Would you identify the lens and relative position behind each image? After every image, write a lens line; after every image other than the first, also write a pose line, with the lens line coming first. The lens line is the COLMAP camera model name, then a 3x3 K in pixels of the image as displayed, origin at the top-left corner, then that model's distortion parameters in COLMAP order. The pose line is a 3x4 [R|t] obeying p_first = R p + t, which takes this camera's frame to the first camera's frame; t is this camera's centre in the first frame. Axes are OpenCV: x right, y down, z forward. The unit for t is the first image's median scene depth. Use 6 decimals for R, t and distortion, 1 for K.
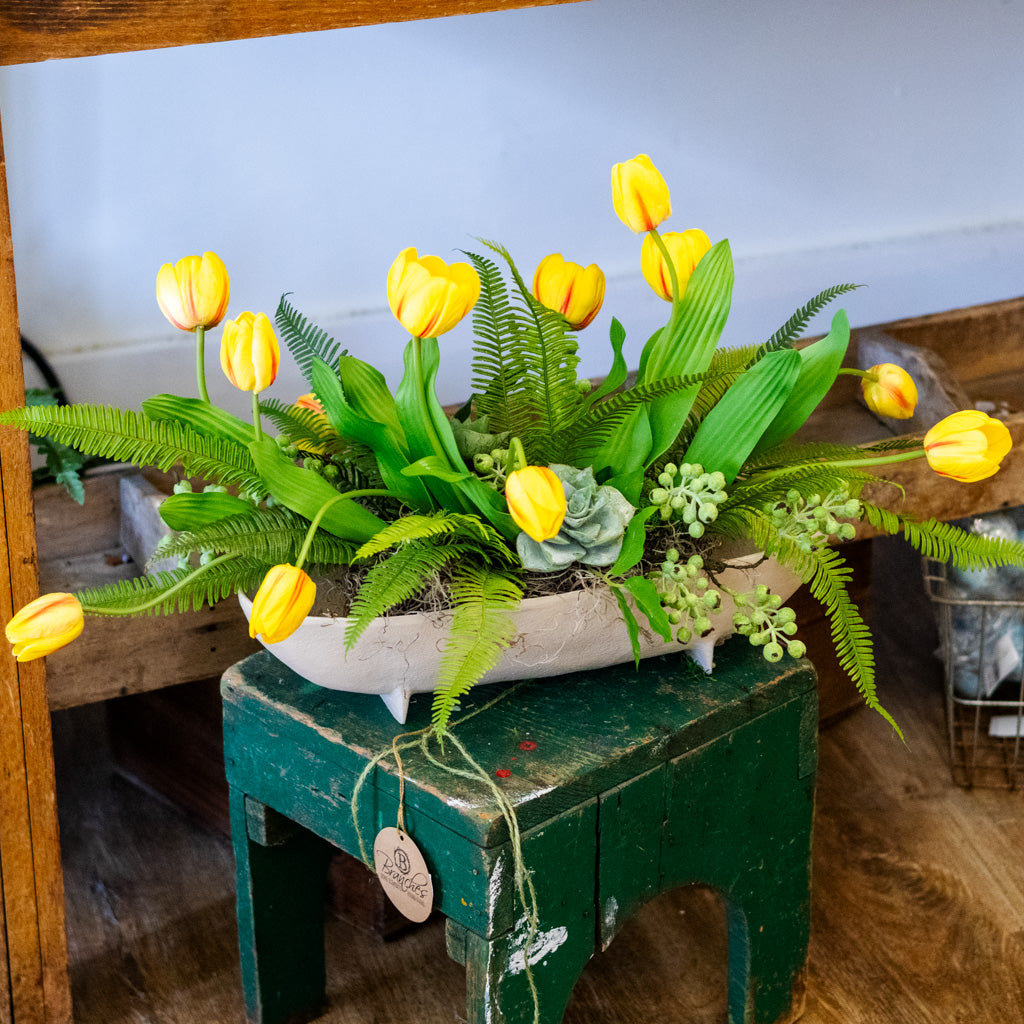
lens RADIAL K [[3819.6, 0, 510.0], [0, 3819.6, 516.9], [0, 0, 1]] dist [0.032098, 0.000000]
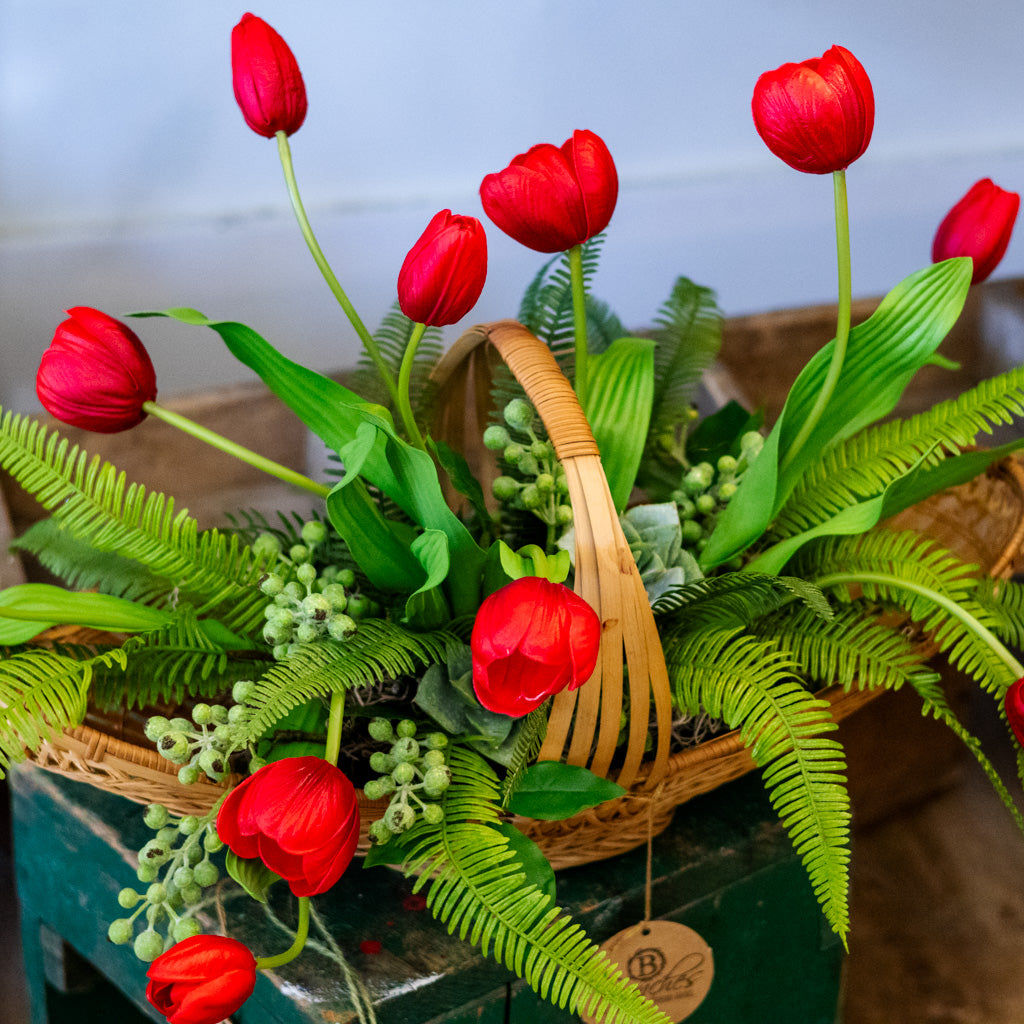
lens RADIAL K [[3819.6, 0, 514.3], [0, 3819.6, 509.9], [0, 0, 1]] dist [0.032098, 0.000000]
pose [[0.995543, 0.066651, -0.066729, 0.062676], [-0.062579, 0.996152, 0.061365, -0.053739], [0.070562, -0.056915, 0.995882, 0.306587]]
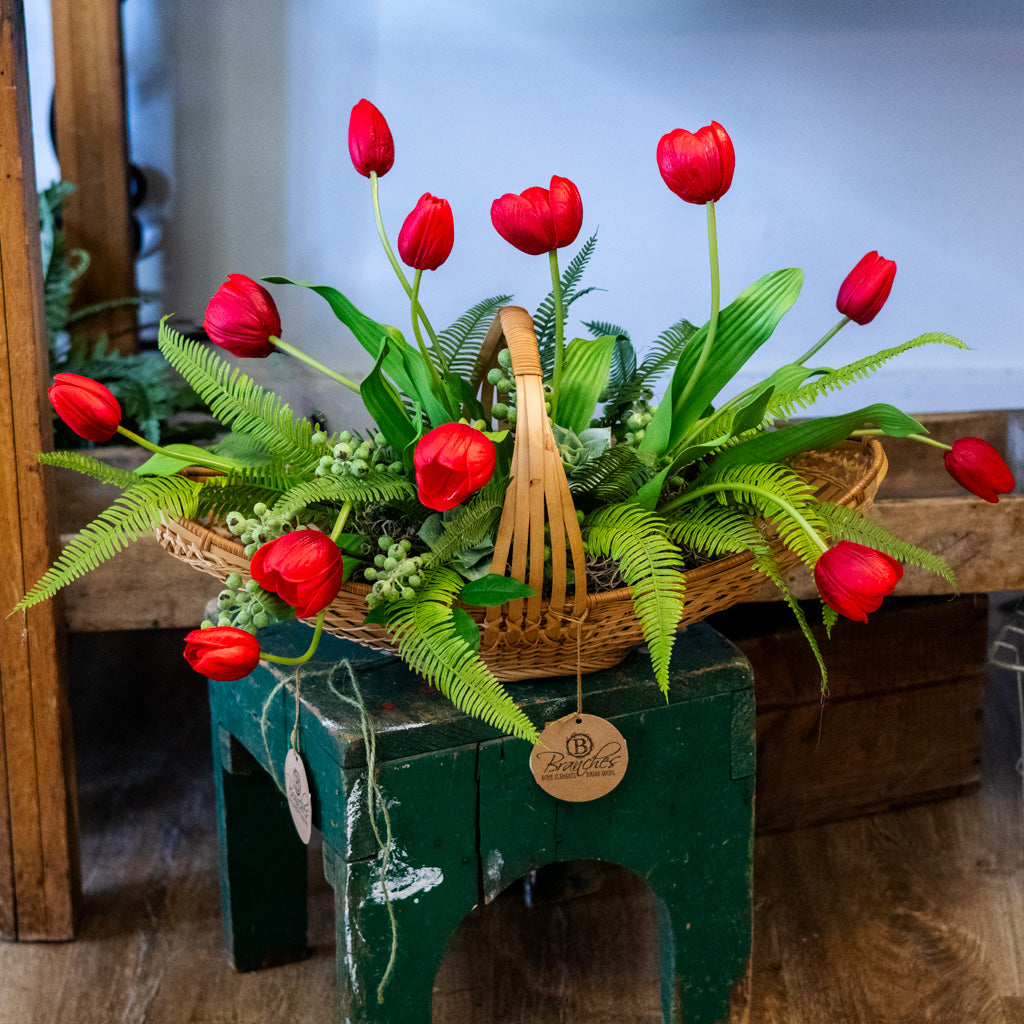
lens RADIAL K [[3819.6, 0, 516.9], [0, 3819.6, 510.4], [0, 0, 1]] dist [0.032098, 0.000000]
pose [[0.945155, 0.109647, -0.307667, 0.334241], [-0.139401, 0.987285, -0.076392, 0.085792], [0.295379, 0.115092, 0.948422, 0.014271]]
